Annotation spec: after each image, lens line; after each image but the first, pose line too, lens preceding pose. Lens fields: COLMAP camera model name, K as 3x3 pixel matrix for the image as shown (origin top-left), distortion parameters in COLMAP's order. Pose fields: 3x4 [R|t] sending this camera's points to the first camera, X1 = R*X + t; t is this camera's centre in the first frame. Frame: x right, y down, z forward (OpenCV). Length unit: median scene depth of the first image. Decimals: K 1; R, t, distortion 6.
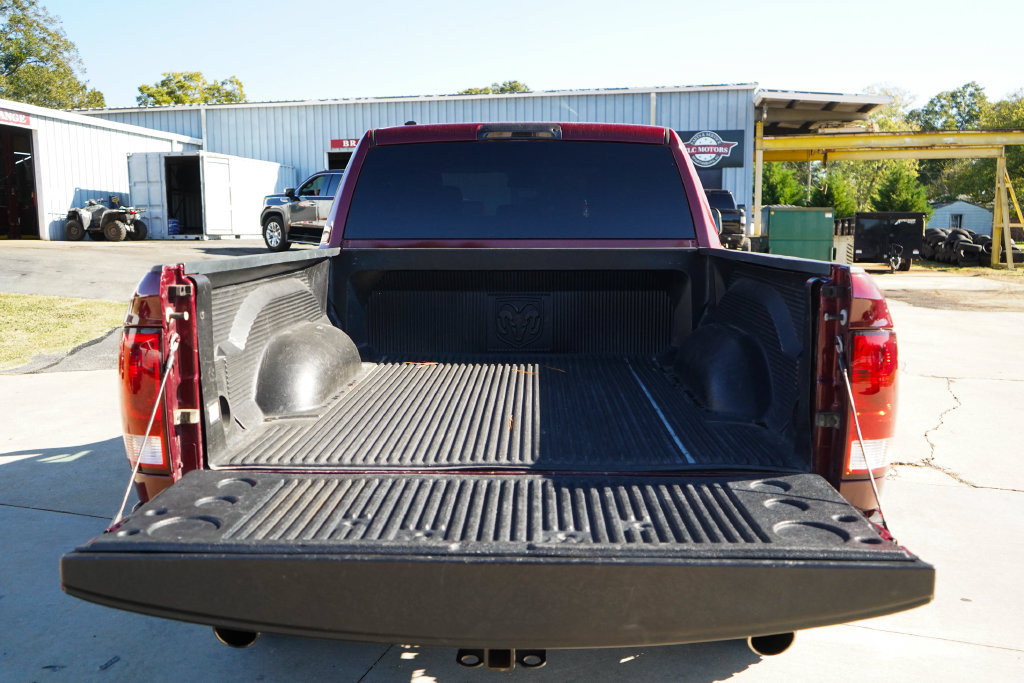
lens RADIAL K [[834.7, 0, 512.0], [0, 834.7, 341.5], [0, 0, 1]] dist [-0.017550, -0.004365]
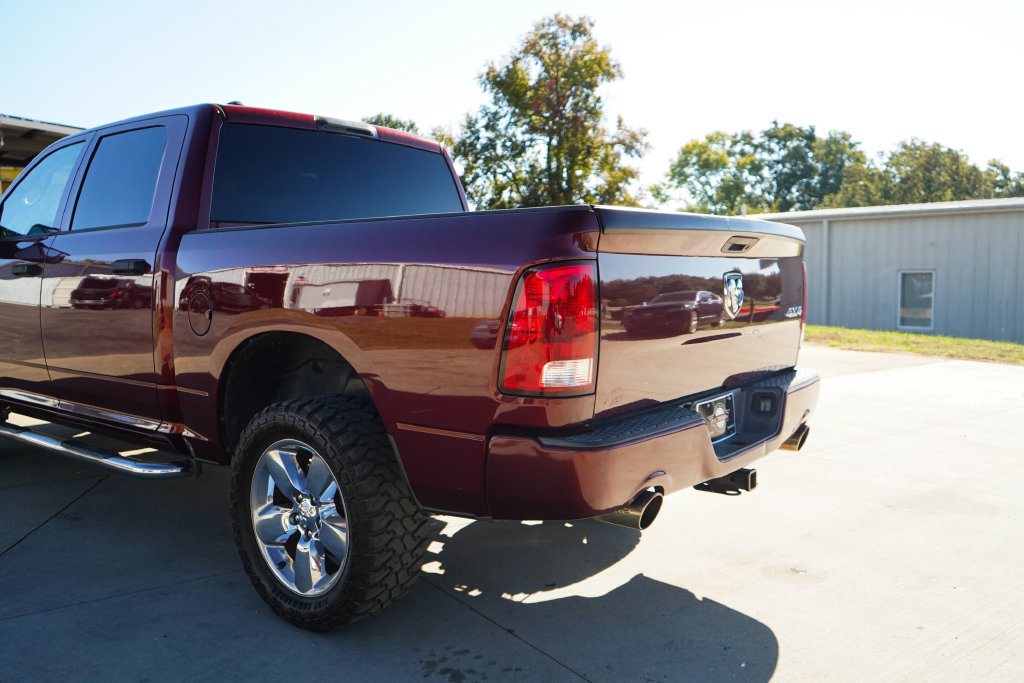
lens RADIAL K [[812.0, 0, 512.0], [0, 812.0, 341.5], [0, 0, 1]] dist [-0.007229, 0.003857]
pose [[0.602945, -0.075513, 0.794201, -0.082838], [0.114332, 0.993413, 0.007656, 0.004341], [-0.789548, 0.086186, 0.607607, 0.026067]]
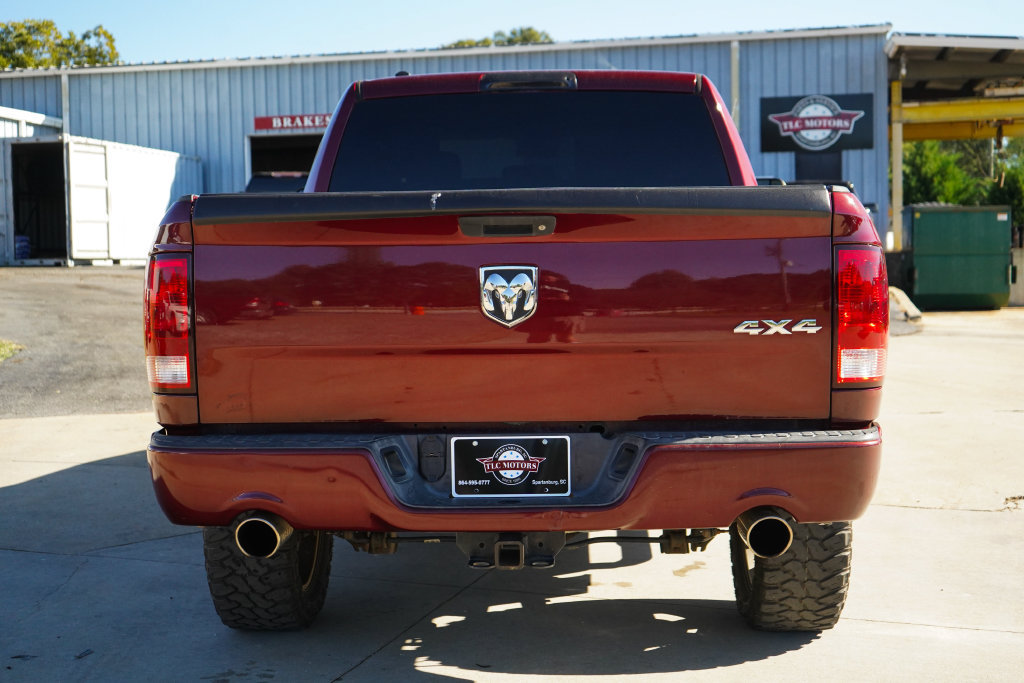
lens RADIAL K [[1312.6, 0, 512.0], [0, 1312.6, 341.5], [0, 0, 1]] dist [0.006865, -0.002631]
pose [[0.999839, -0.012336, -0.013043, 0.000792], [0.011413, 0.997578, -0.068614, 0.013109], [0.013858, 0.068454, 0.997558, -0.040410]]
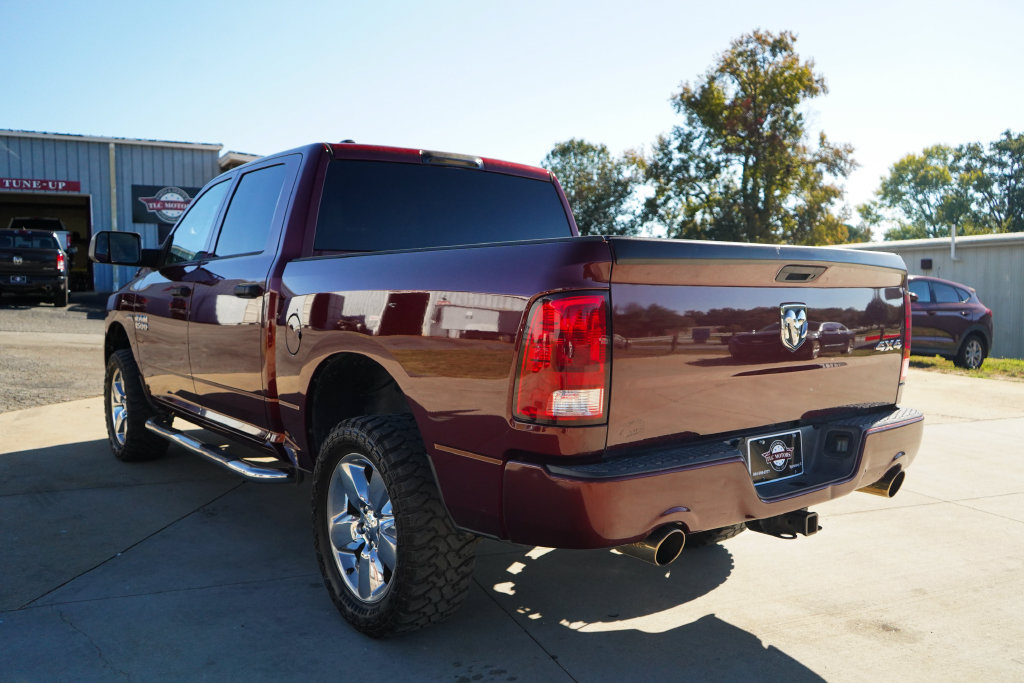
lens RADIAL K [[813.5, 0, 512.0], [0, 813.5, 341.5], [0, 0, 1]] dist [-0.011487, 0.001936]
pose [[0.772275, -0.037334, 0.634190, -0.073932], [0.083249, 0.995611, -0.042765, 0.005359], [-0.629810, 0.085822, 0.771994, 0.014358]]
